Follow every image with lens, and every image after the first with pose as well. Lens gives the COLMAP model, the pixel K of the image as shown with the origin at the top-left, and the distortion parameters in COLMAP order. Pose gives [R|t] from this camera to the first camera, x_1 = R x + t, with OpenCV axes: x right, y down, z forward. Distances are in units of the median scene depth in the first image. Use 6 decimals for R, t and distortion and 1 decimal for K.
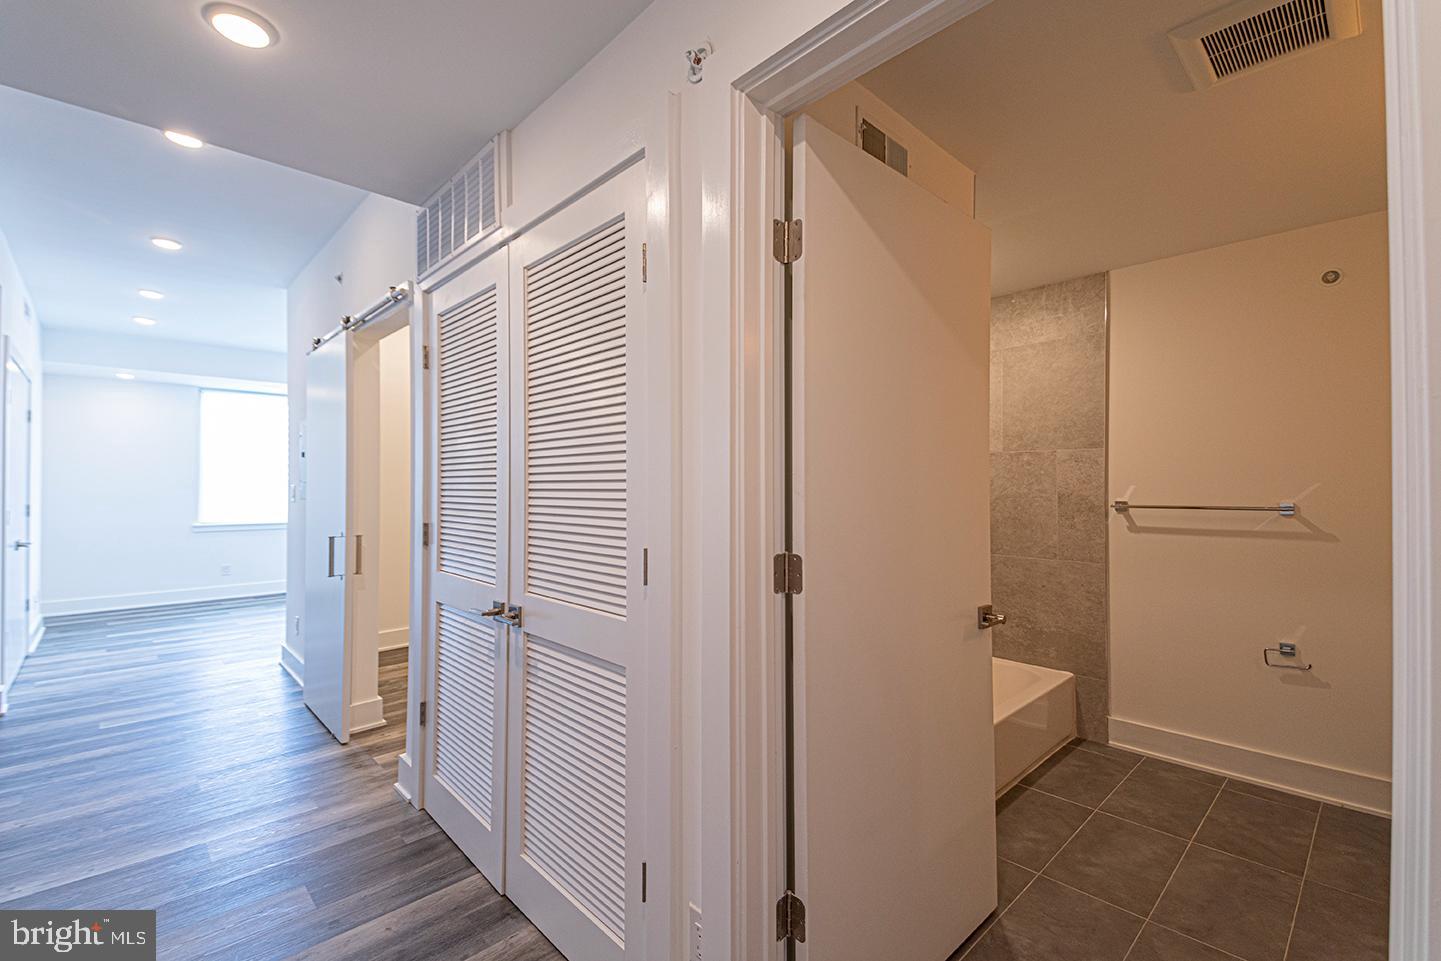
lens RADIAL K [[632.3, 0, 728.4], [0, 632.3, 481.8], [0, 0, 1]] dist [0.070170, -0.032378]
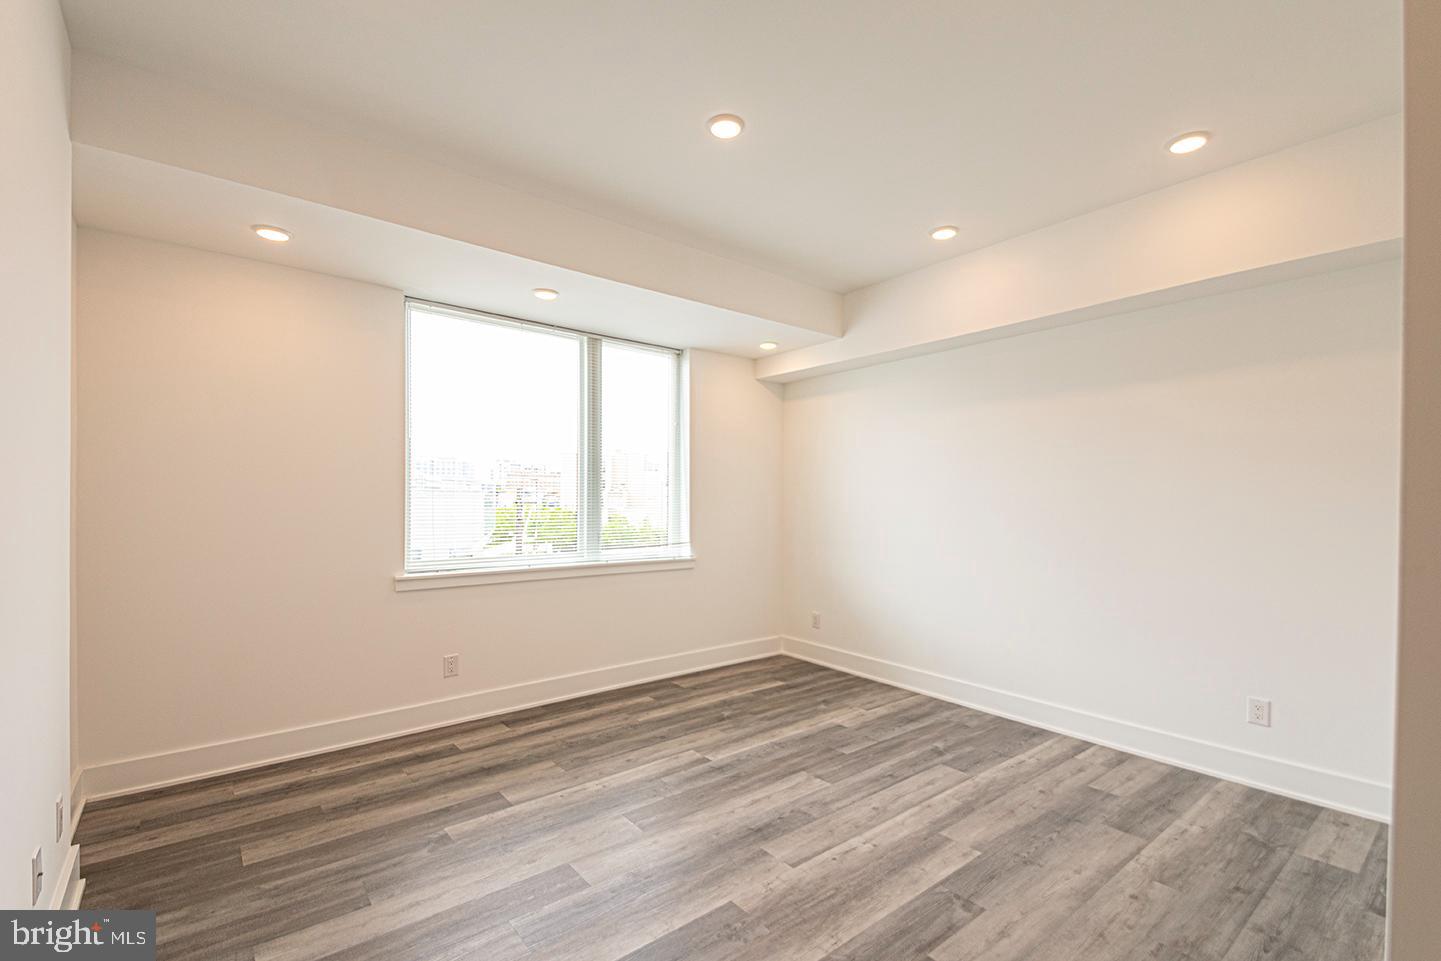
lens RADIAL K [[637.3, 0, 761.2], [0, 637.3, 485.8], [0, 0, 1]] dist [-0.001003, -0.000547]
pose [[0.999433, 0.001205, -0.033656, -0.751473], [-0.001323, 0.999993, -0.003473, 0.000511], [0.033651, 0.003515, 0.999427, 0.758617]]
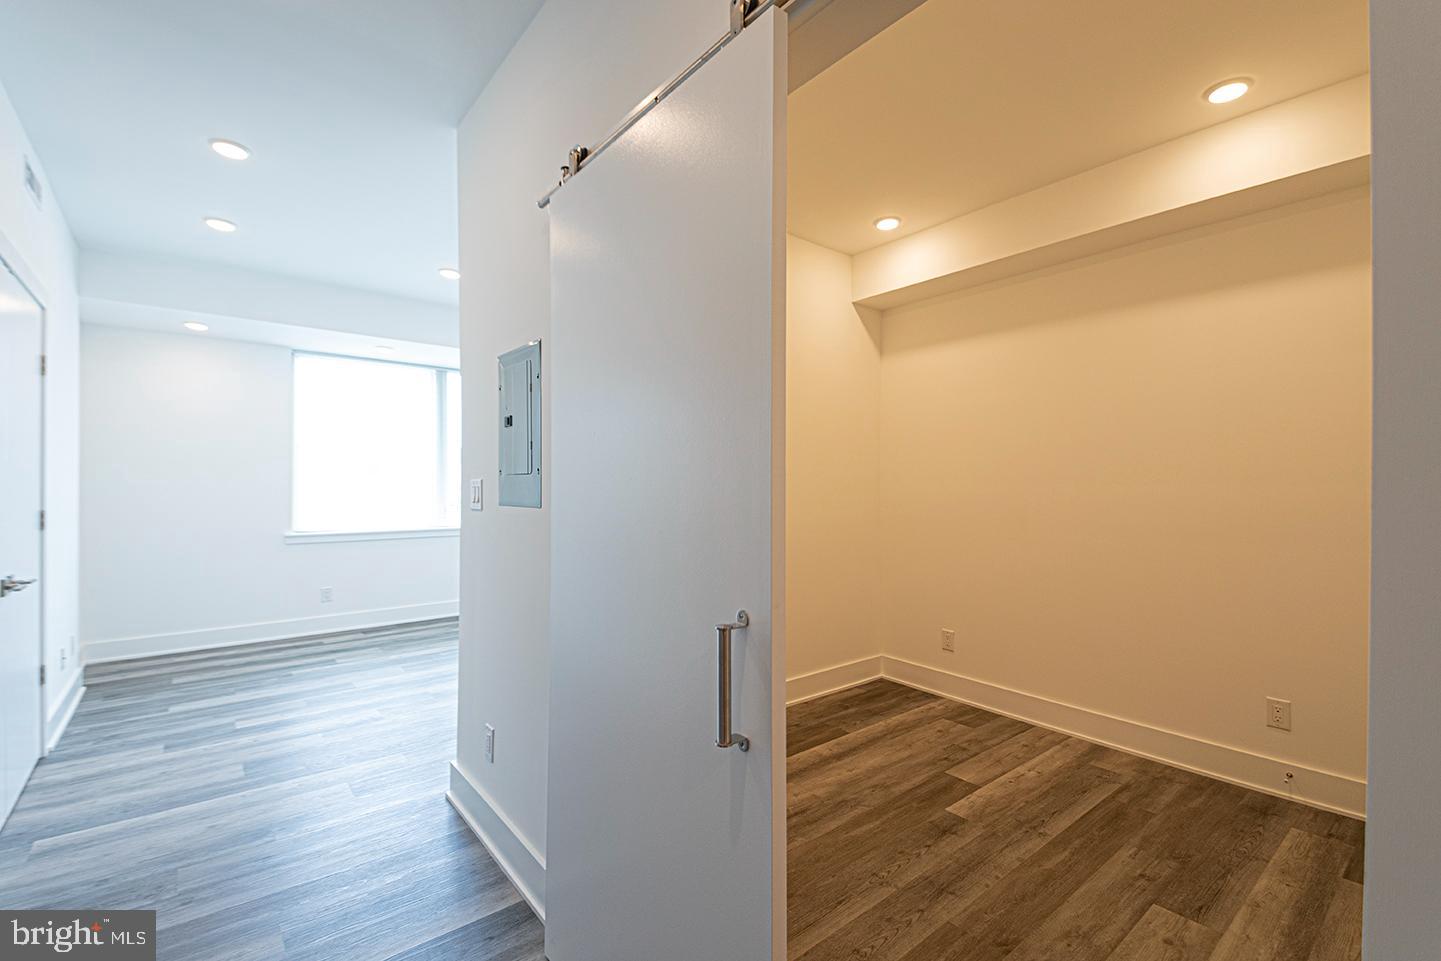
lens RADIAL K [[632.3, 0, 728.4], [0, 632.3, 481.8], [0, 0, 1]] dist [0.070170, -0.032378]
pose [[0.997503, 0.001026, -0.070624, -0.373818], [-0.000762, 0.999993, 0.003768, 0.004318], [0.070627, -0.003704, 0.997496, 0.421372]]
